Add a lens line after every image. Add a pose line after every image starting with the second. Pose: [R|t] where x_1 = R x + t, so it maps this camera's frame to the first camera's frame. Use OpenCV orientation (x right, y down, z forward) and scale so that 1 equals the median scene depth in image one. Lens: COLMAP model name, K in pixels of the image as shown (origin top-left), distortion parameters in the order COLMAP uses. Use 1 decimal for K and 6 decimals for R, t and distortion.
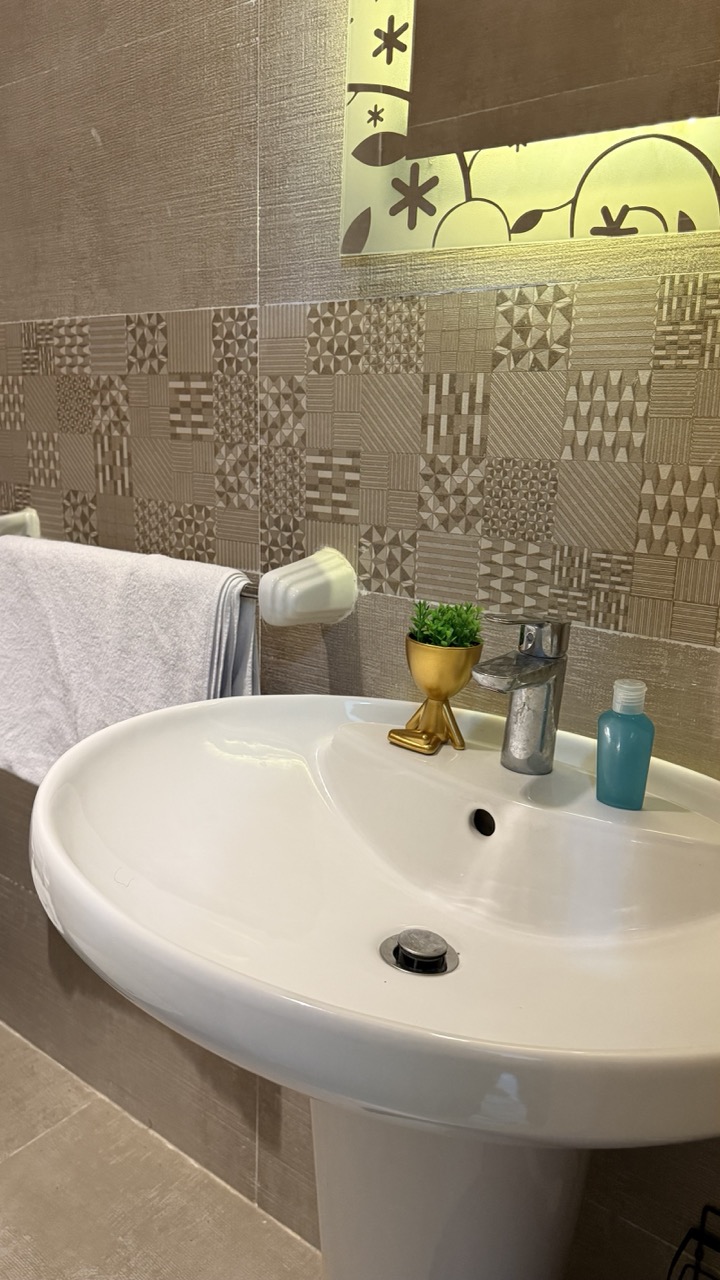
lens RADIAL K [[915.8, 0, 357.9], [0, 915.8, 647.7], [0, 0, 1]] dist [0.077241, -0.099429]
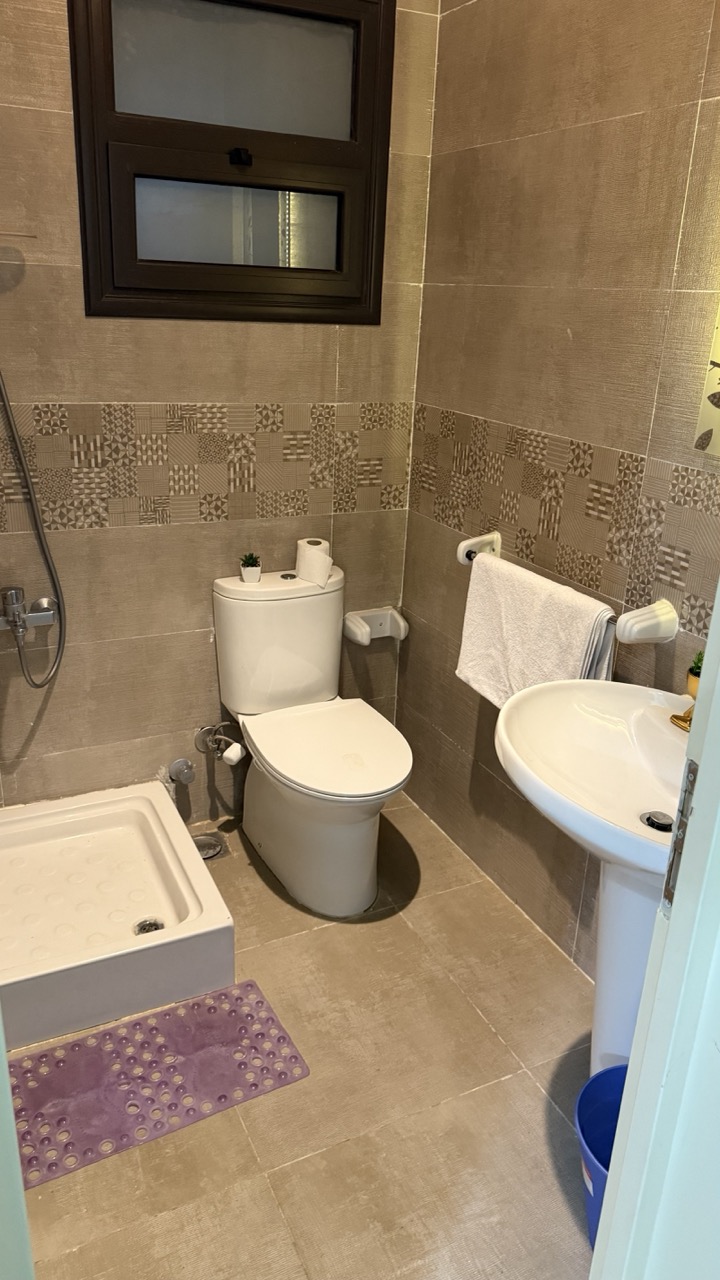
lens RADIAL K [[915.8, 0, 356.0], [0, 915.8, 628.2], [0, 0, 1]] dist [0.077241, -0.099429]
pose [[0.899842, 0.159438, -0.406035, 0.141444], [-0.116742, 0.984878, 0.128012, -0.188646], [0.420304, -0.067789, 0.904847, -0.739351]]
